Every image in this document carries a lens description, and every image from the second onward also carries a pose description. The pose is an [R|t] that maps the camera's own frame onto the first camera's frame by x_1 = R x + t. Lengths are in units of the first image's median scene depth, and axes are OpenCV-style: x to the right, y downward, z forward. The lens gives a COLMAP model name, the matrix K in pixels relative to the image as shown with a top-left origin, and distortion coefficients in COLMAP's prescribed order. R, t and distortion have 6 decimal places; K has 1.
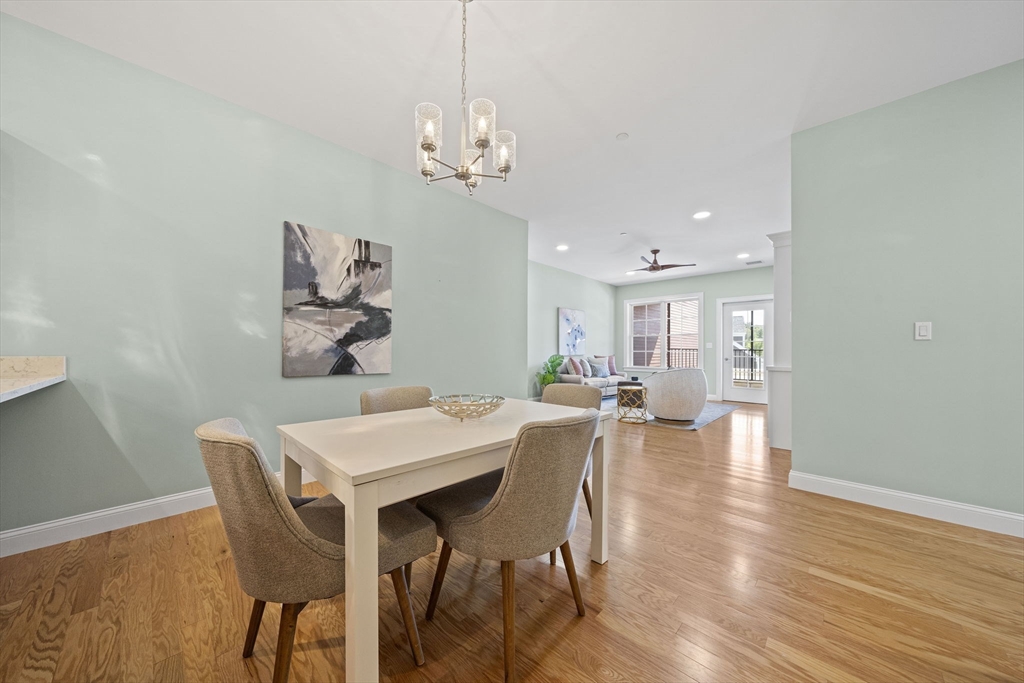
lens RADIAL K [[351.0, 0, 506.0], [0, 351.0, 348.6], [0, 0, 1]] dist [-0.006039, -0.000058]
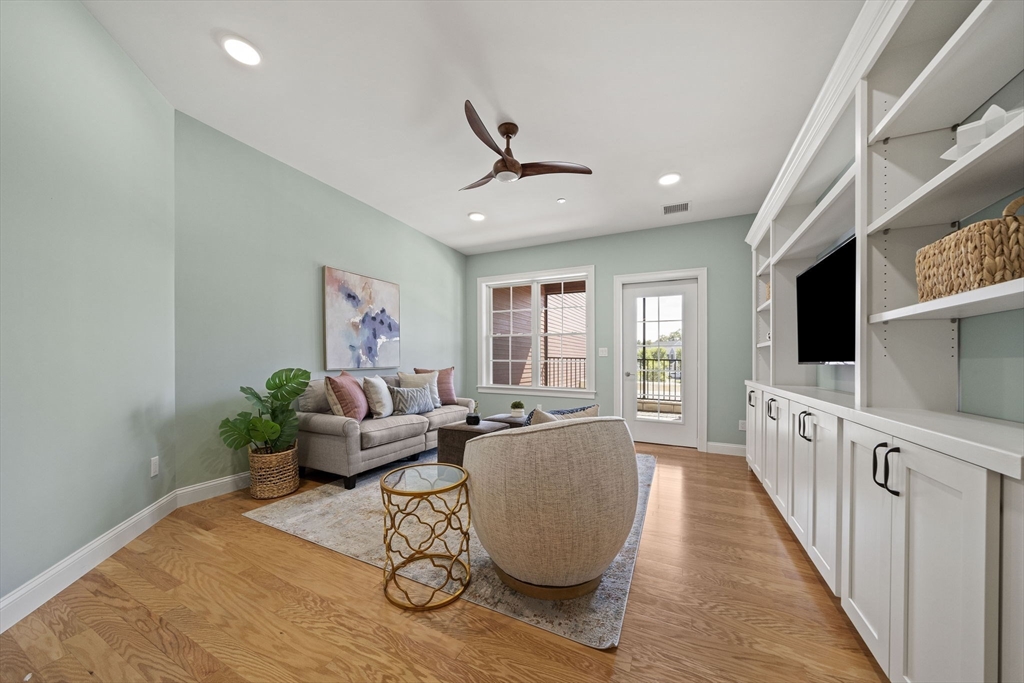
lens RADIAL K [[349.9, 0, 506.0], [0, 349.9, 343.8], [0, 0, 1]] dist [-0.004043, -0.000054]
pose [[0.952143, 0.016638, 0.305201, 0.227905], [-0.004559, 0.999179, -0.040249, 0.002476], [-0.305620, 0.036931, 0.951437, 0.463718]]
